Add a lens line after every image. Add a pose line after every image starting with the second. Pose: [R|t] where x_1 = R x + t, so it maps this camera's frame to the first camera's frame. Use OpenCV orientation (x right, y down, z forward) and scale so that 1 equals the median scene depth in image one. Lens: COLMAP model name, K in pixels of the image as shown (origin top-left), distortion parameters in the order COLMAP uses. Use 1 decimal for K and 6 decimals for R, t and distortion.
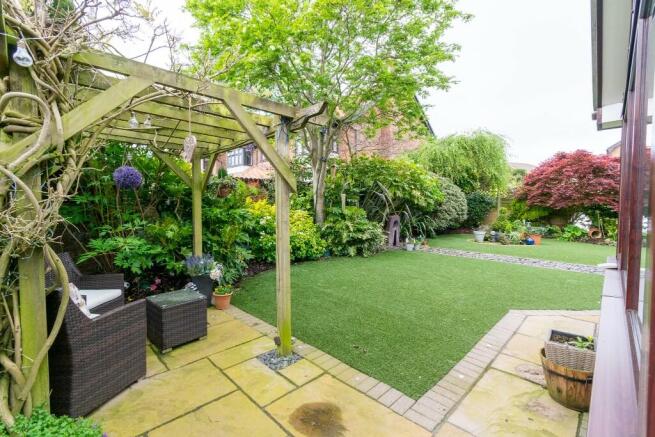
lens RADIAL K [[288.9, 0, 327.1], [0, 288.9, 218.4], [0, 0, 1]] dist [0.000898, 0.000063]
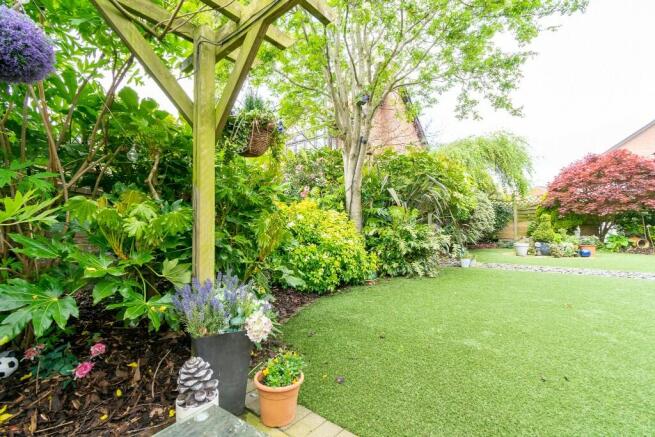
lens RADIAL K [[288.9, 0, 327.1], [0, 288.9, 218.4], [0, 0, 1]] dist [0.000898, 0.000063]
pose [[0.993435, -0.010947, 0.113872, -0.200938], [0.020447, 0.996373, -0.082596, 0.049144], [-0.112555, 0.084382, 0.990056, 0.354481]]
